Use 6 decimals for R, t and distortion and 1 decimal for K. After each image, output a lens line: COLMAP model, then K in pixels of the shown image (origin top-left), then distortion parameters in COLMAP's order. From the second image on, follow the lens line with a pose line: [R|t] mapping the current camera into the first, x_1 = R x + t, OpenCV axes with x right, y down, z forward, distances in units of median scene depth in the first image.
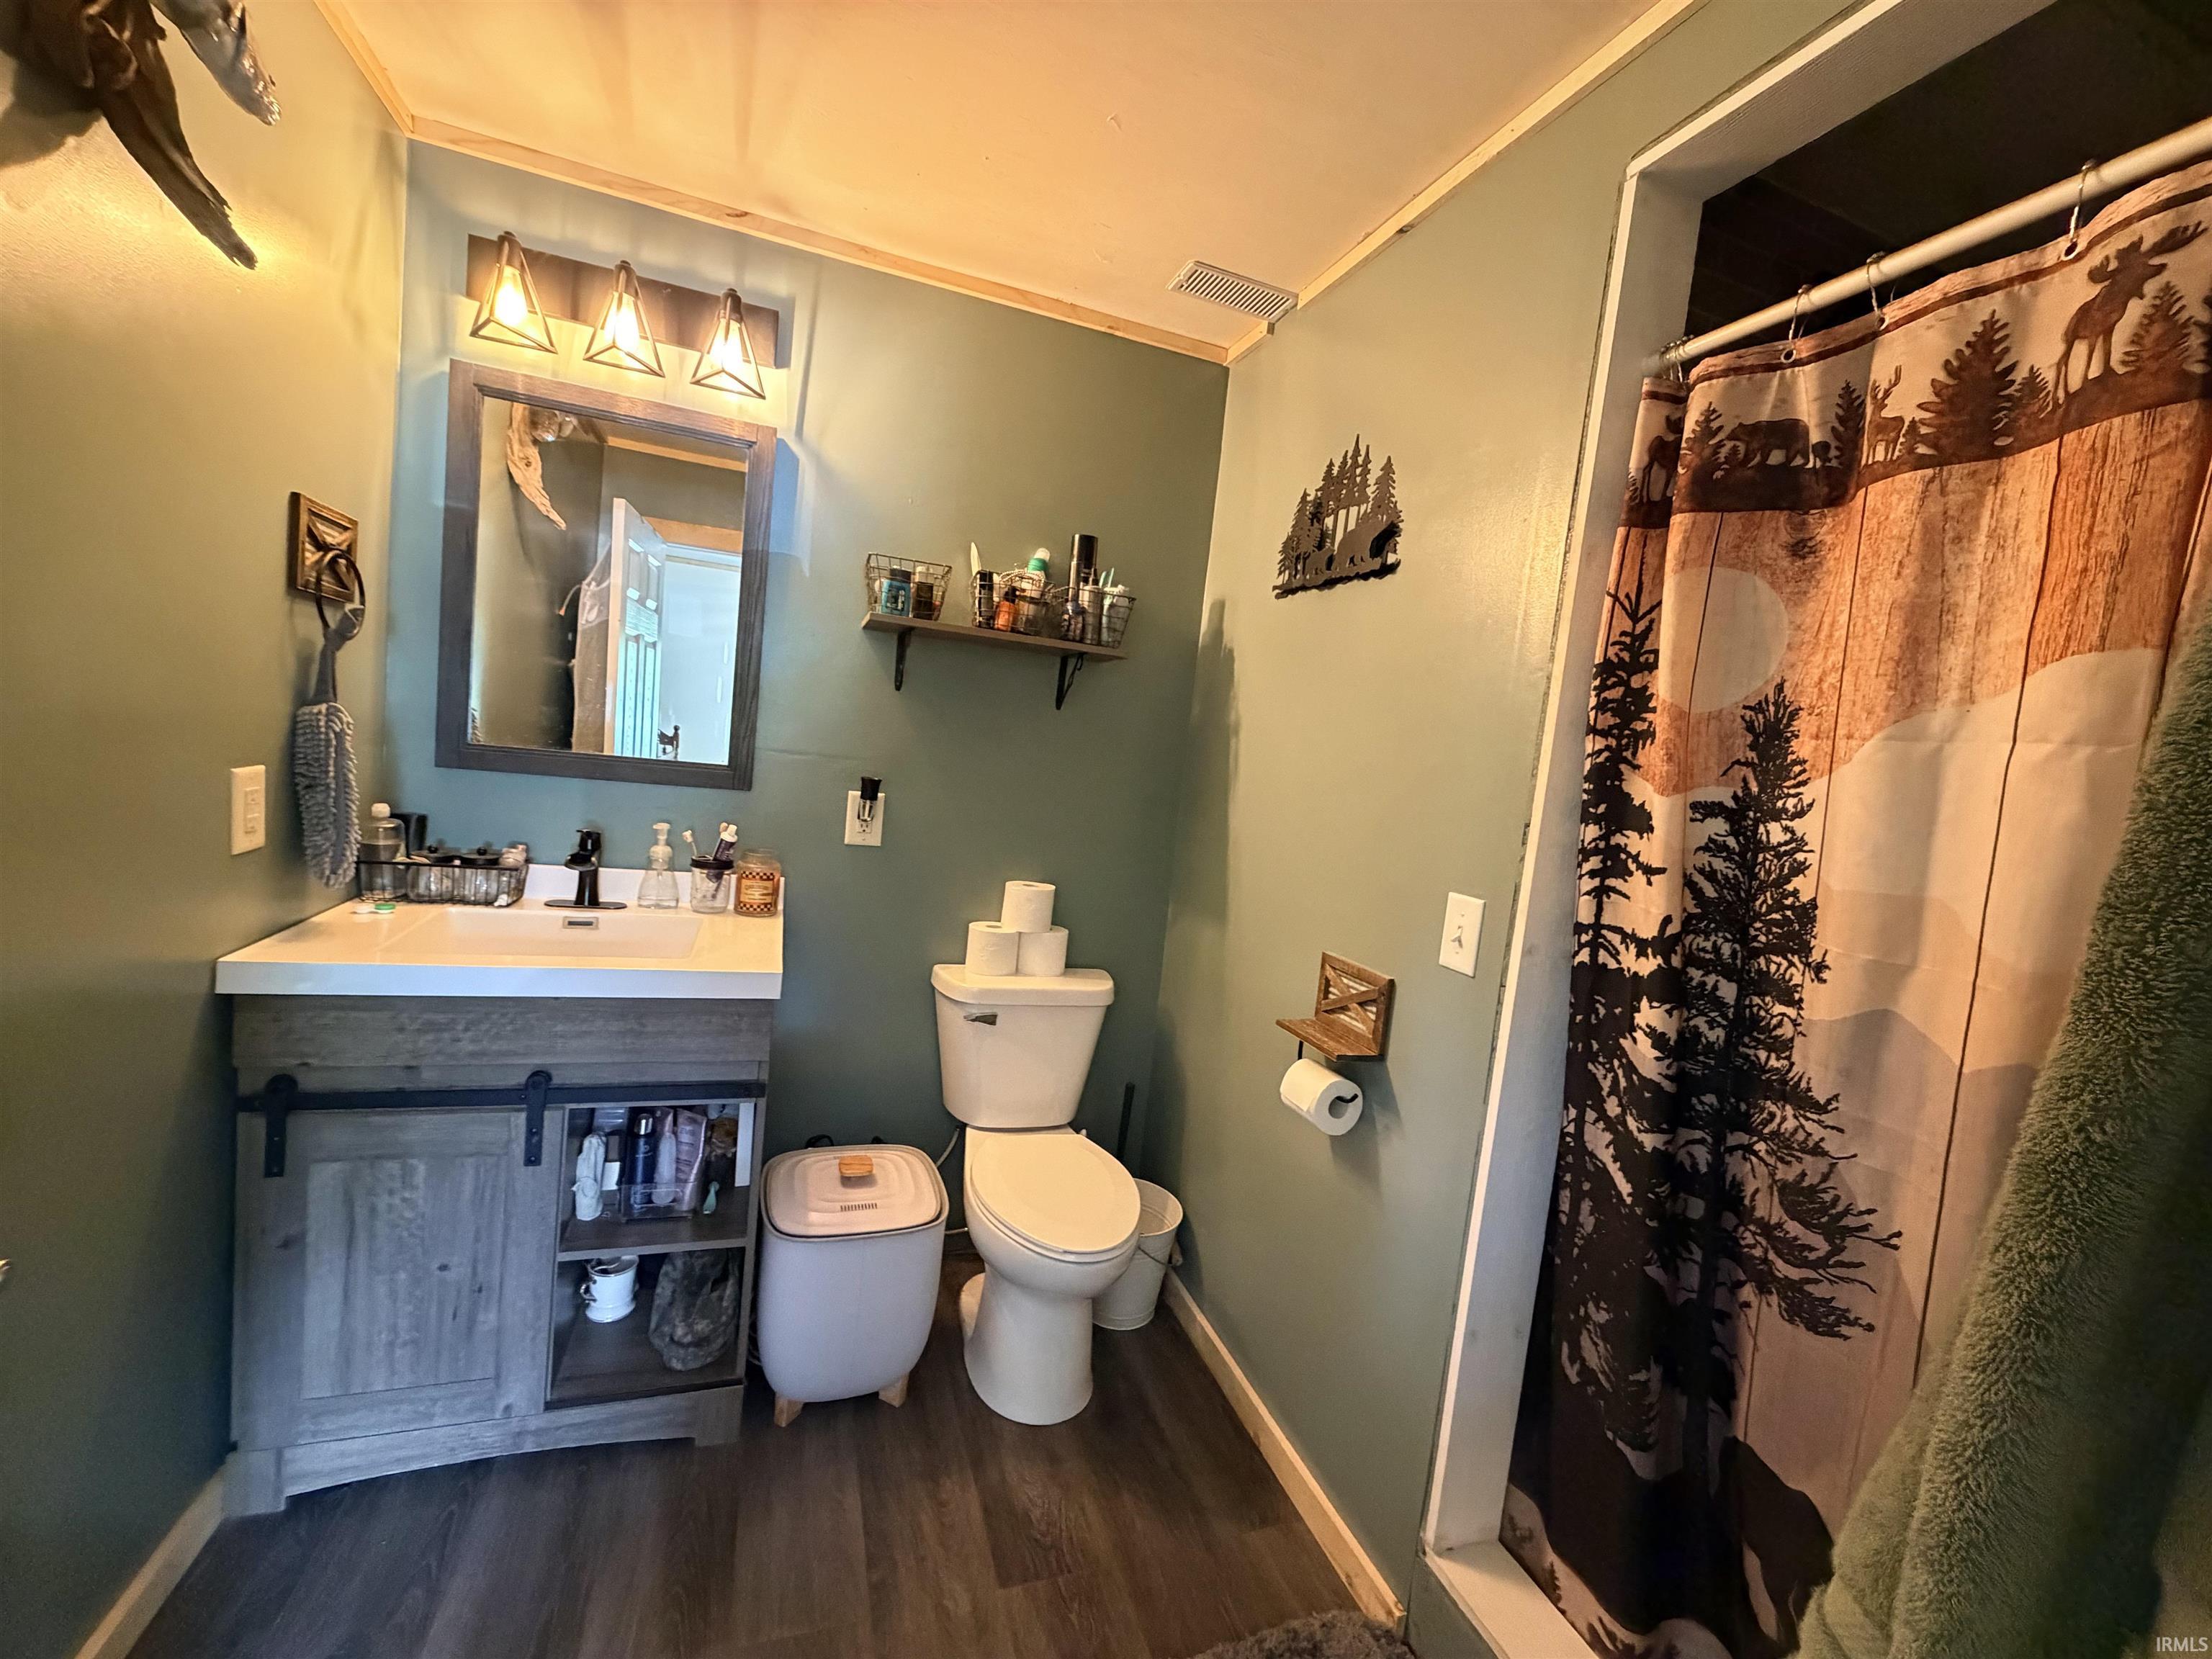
lens RADIAL K [[881.8, 0, 1100.7], [0, 881.8, 829.1], [0, 0, 1]] dist [-0.000677, -0.000023]
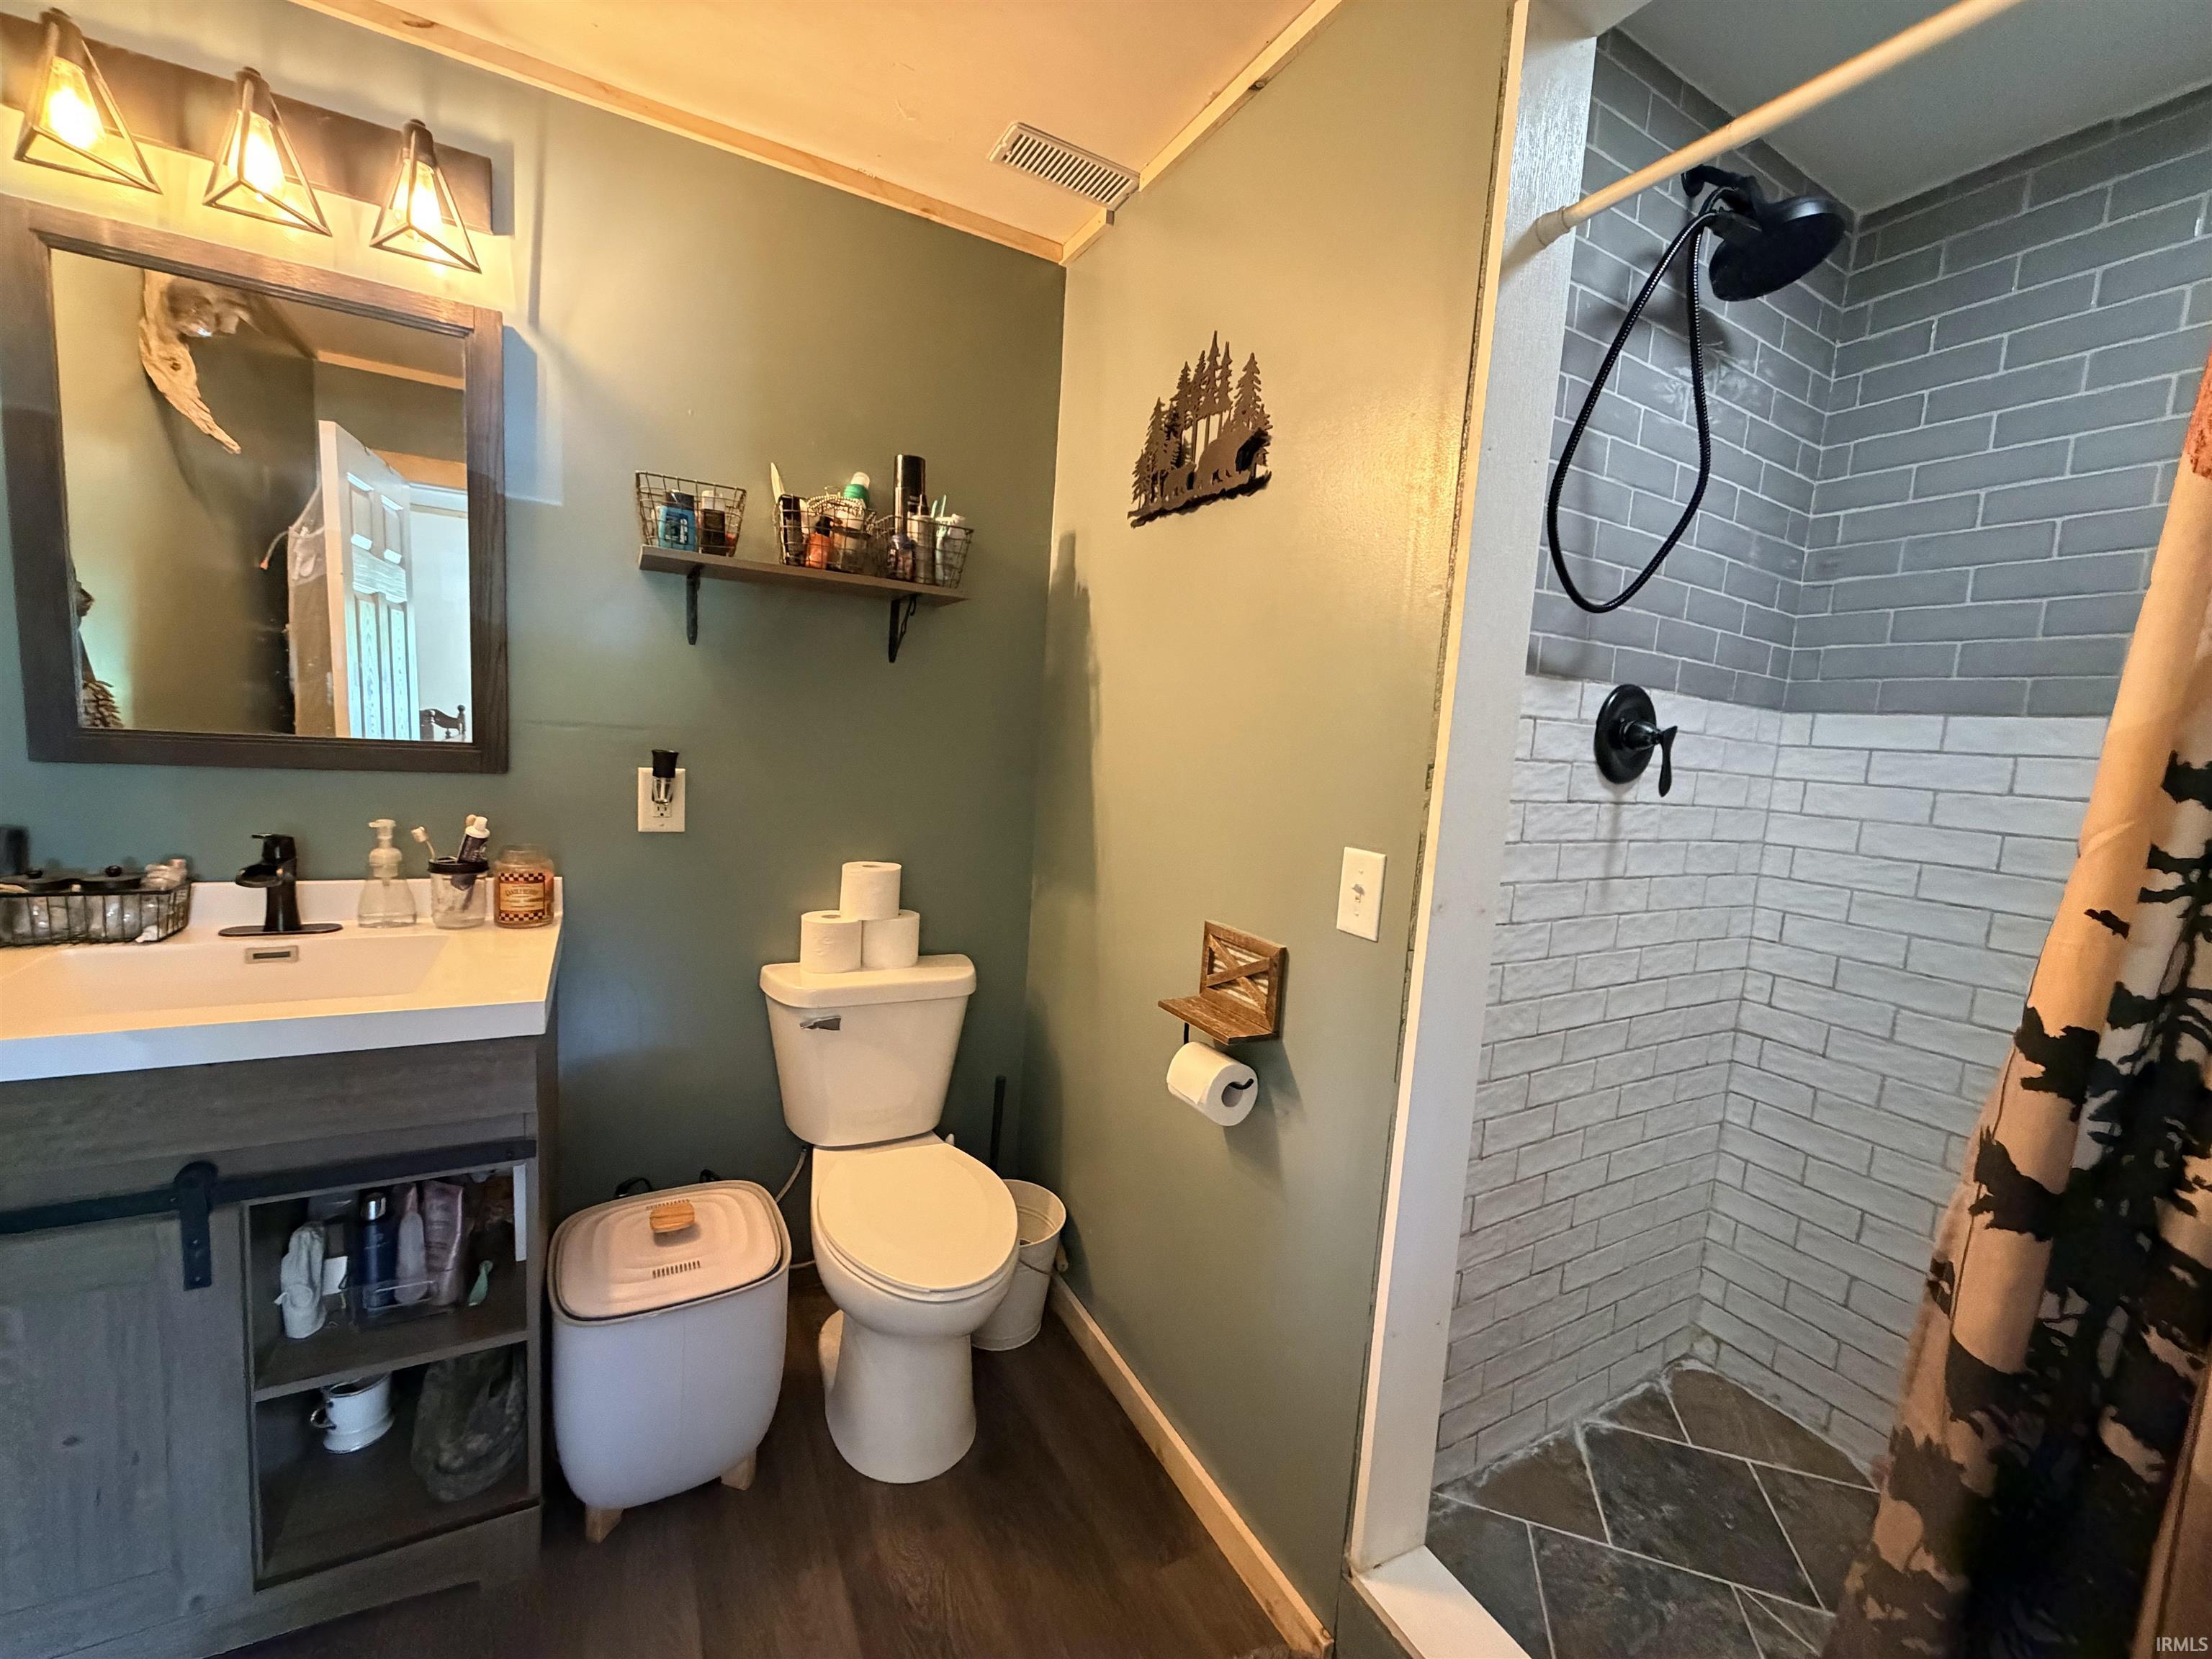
lens RADIAL K [[881.8, 0, 1100.7], [0, 881.8, 829.1], [0, 0, 1]] dist [-0.000677, -0.000023]
pose [[0.986703, -0.059388, 0.151293, 0.016691], [0.053231, 0.997594, 0.044426, 0.000813], [-0.153567, -0.035781, 0.987490, 0.128395]]
